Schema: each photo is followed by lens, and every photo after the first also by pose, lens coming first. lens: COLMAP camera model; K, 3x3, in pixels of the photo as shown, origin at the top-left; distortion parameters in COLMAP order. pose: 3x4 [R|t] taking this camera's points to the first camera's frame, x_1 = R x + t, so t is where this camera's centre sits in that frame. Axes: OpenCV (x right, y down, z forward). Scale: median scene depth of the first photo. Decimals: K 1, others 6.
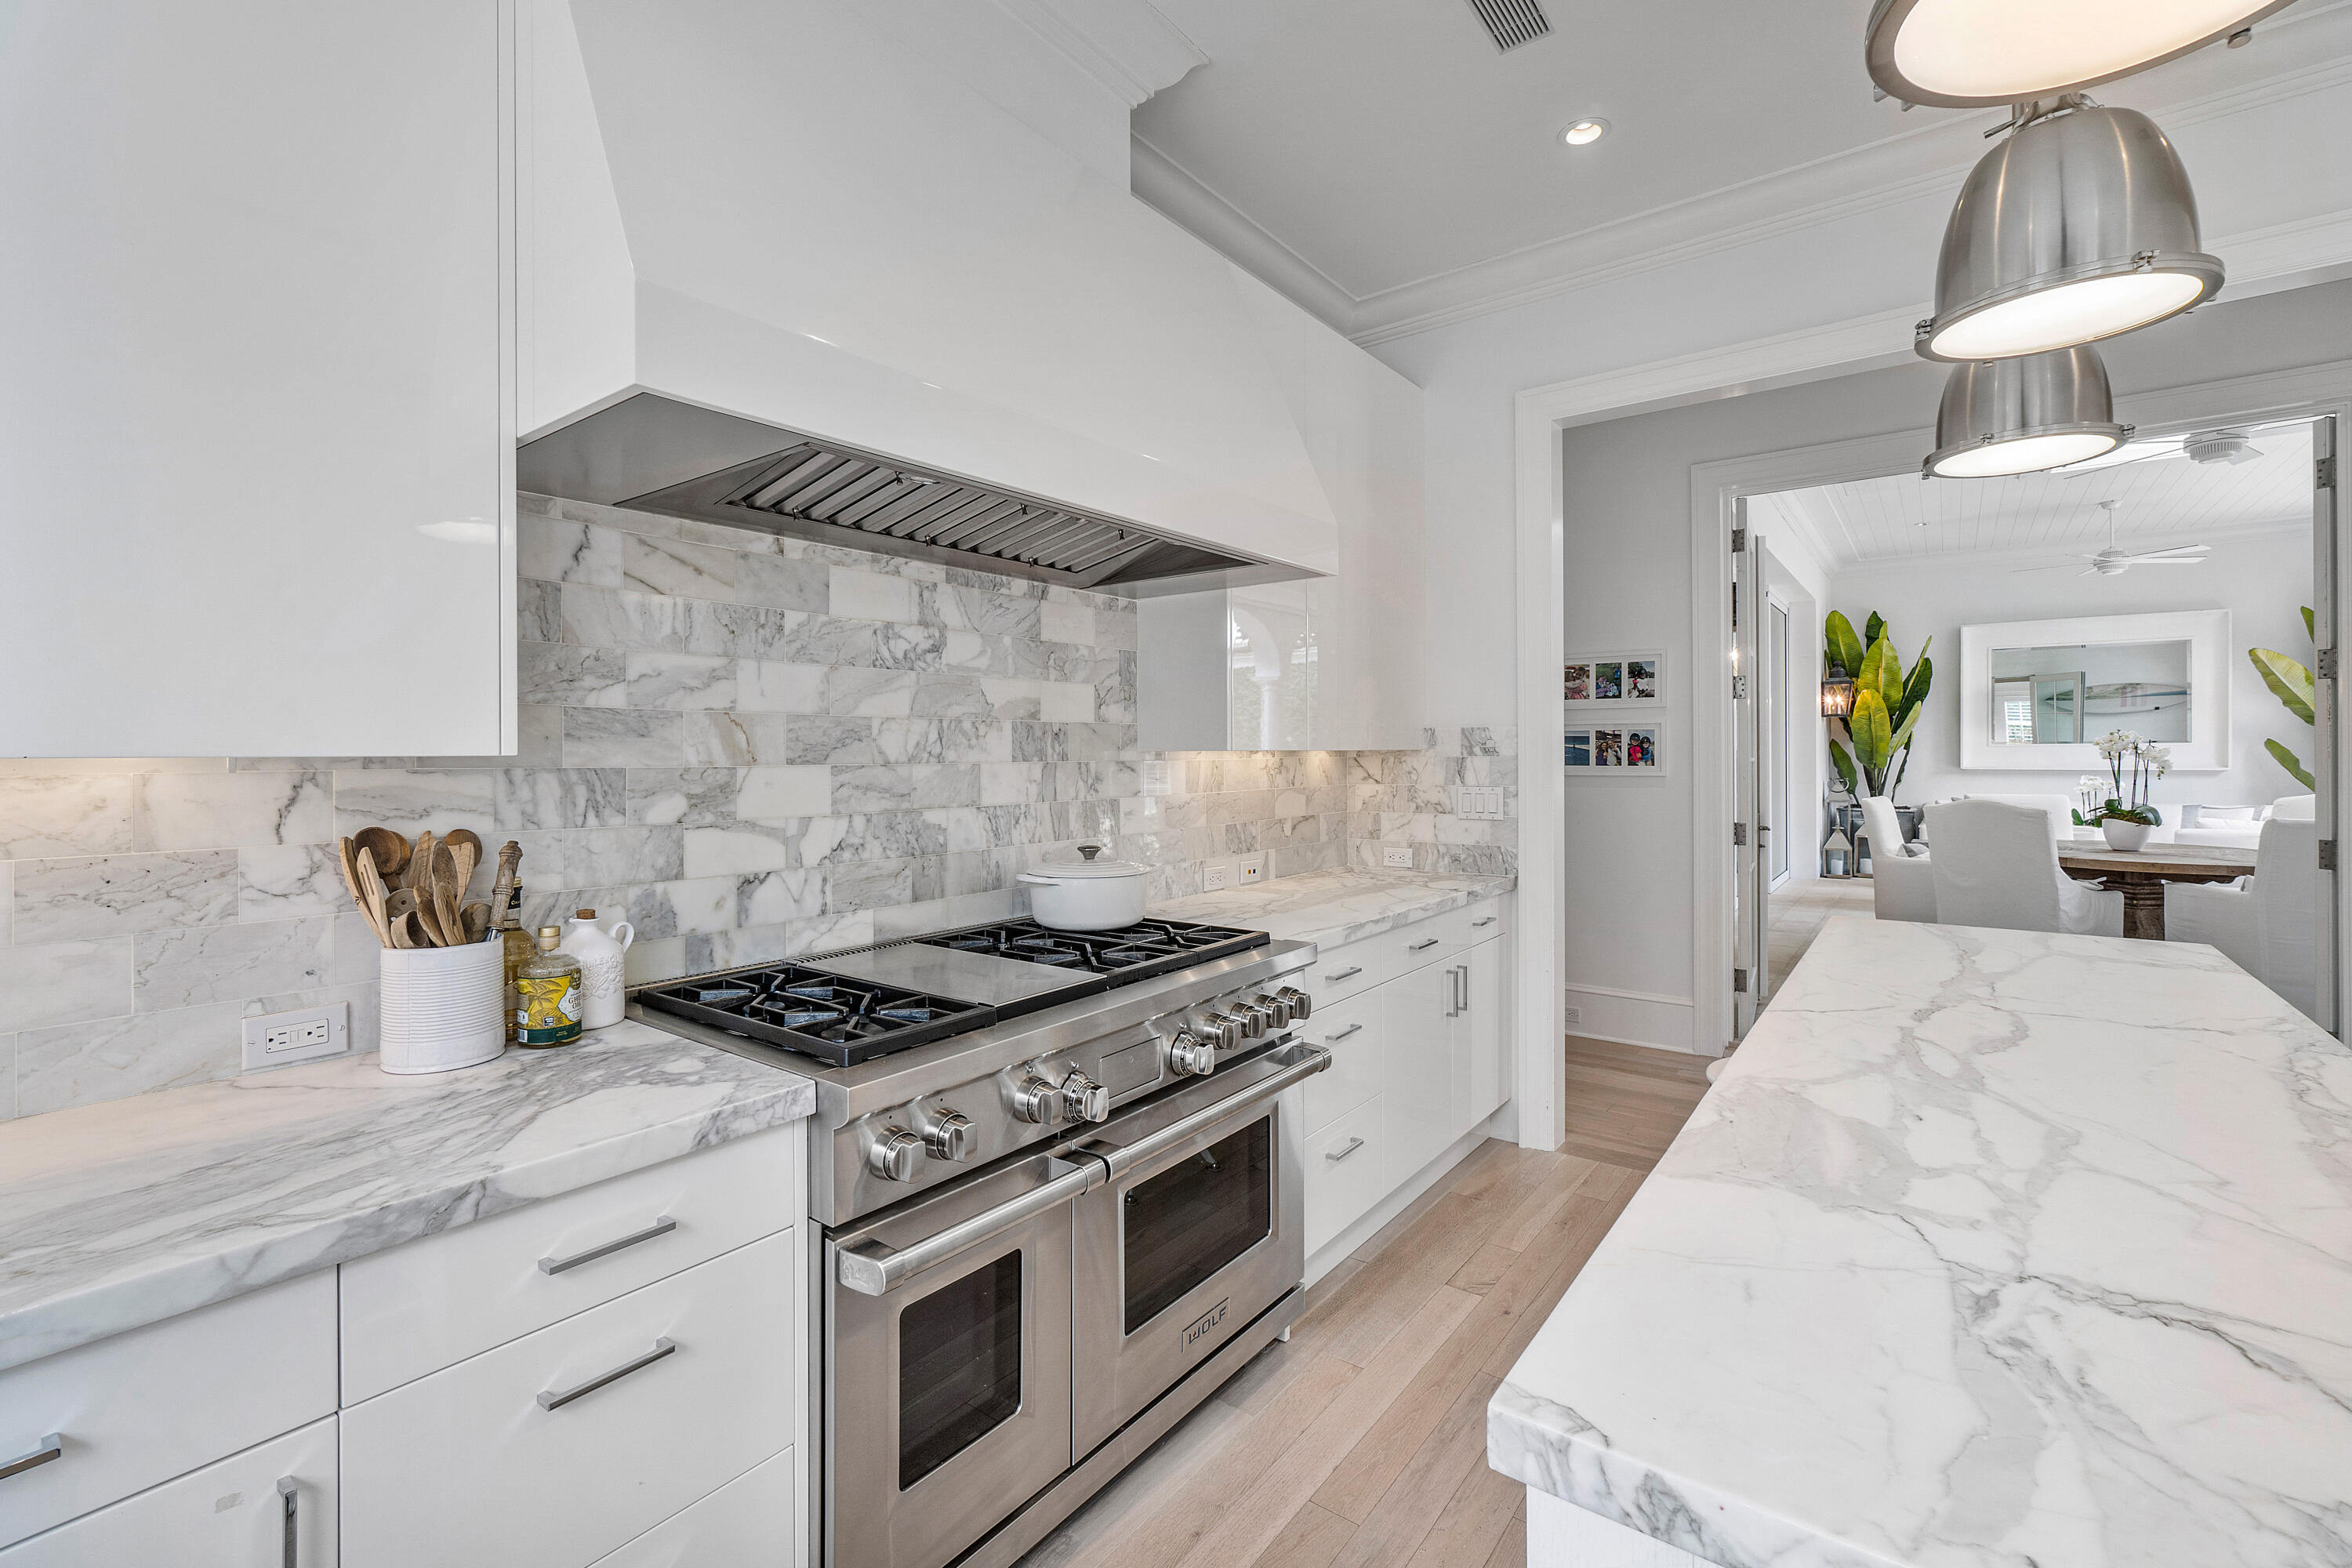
lens RADIAL K [[1032.0, 0, 1168.5], [0, 1032.0, 751.3], [0, 0, 1]] dist [-0.004558, -0.000437]
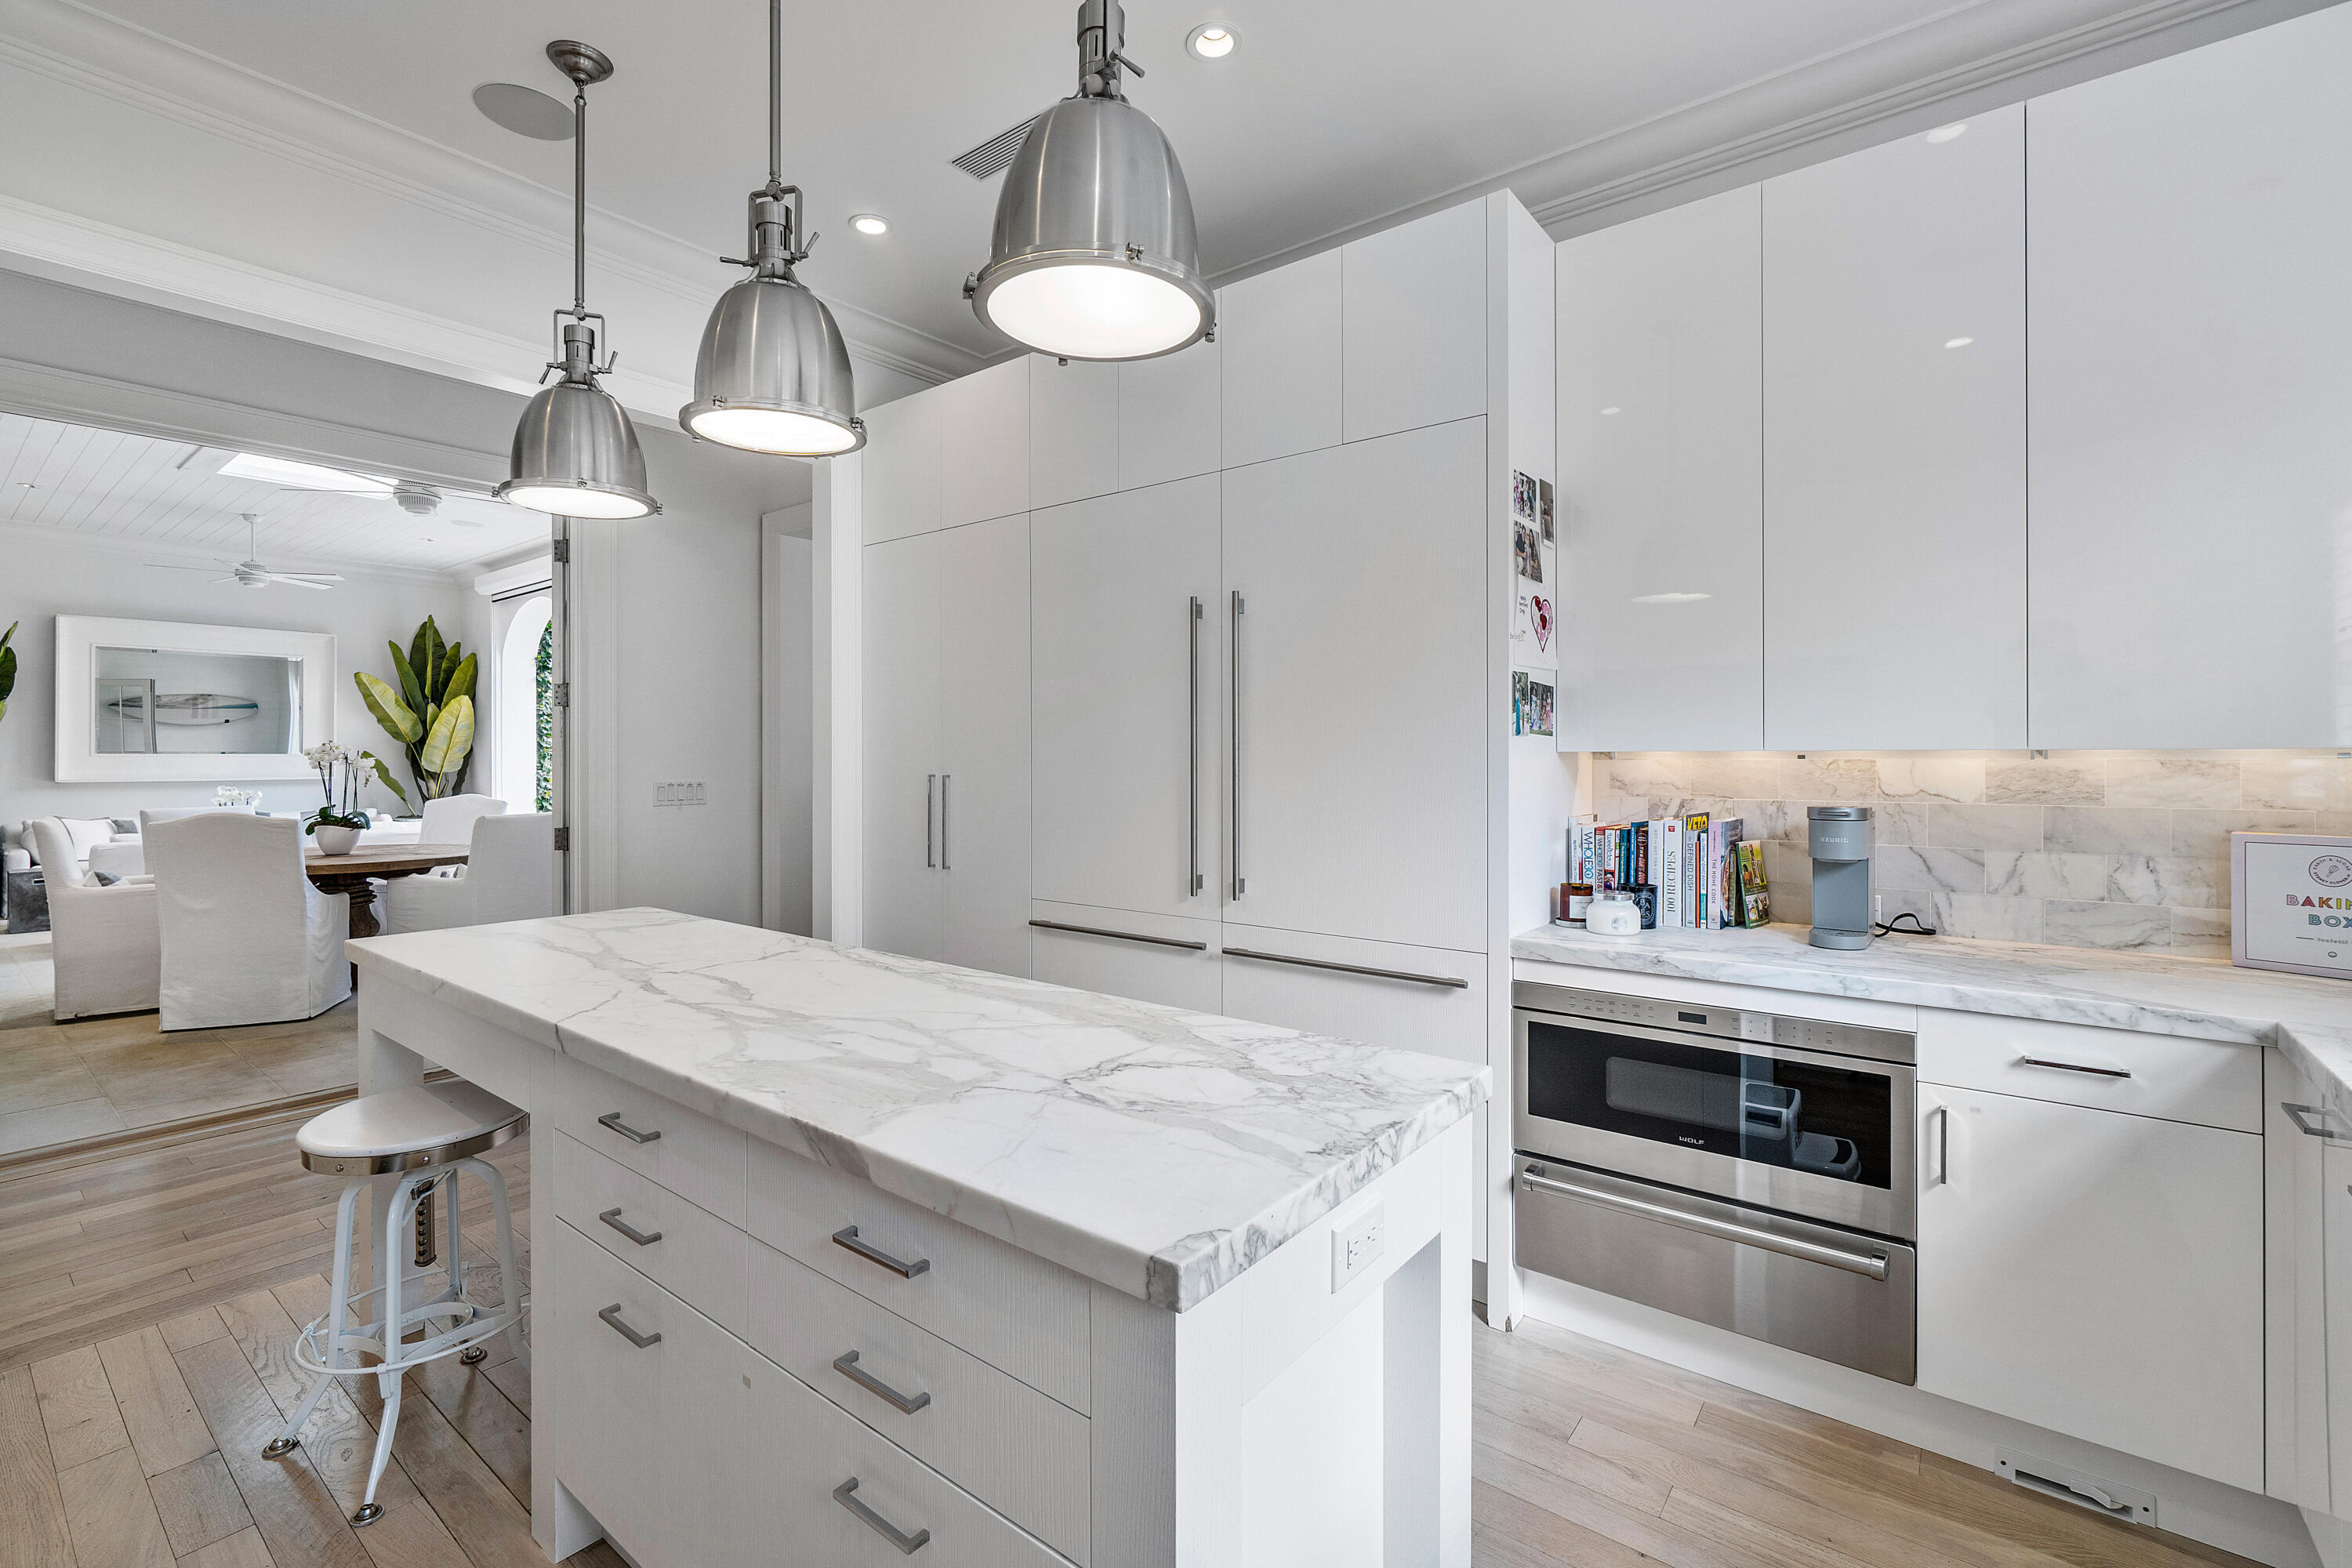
lens RADIAL K [[1032.0, 0, 1168.5], [0, 1032.0, 751.3], [0, 0, 1]] dist [-0.004558, -0.000437]
pose [[0.010971, 0.010171, 0.999888, -0.196739], [0.000986, 0.999948, -0.010182, 0.002010], [-0.999939, 0.001097, 0.010961, 0.202134]]
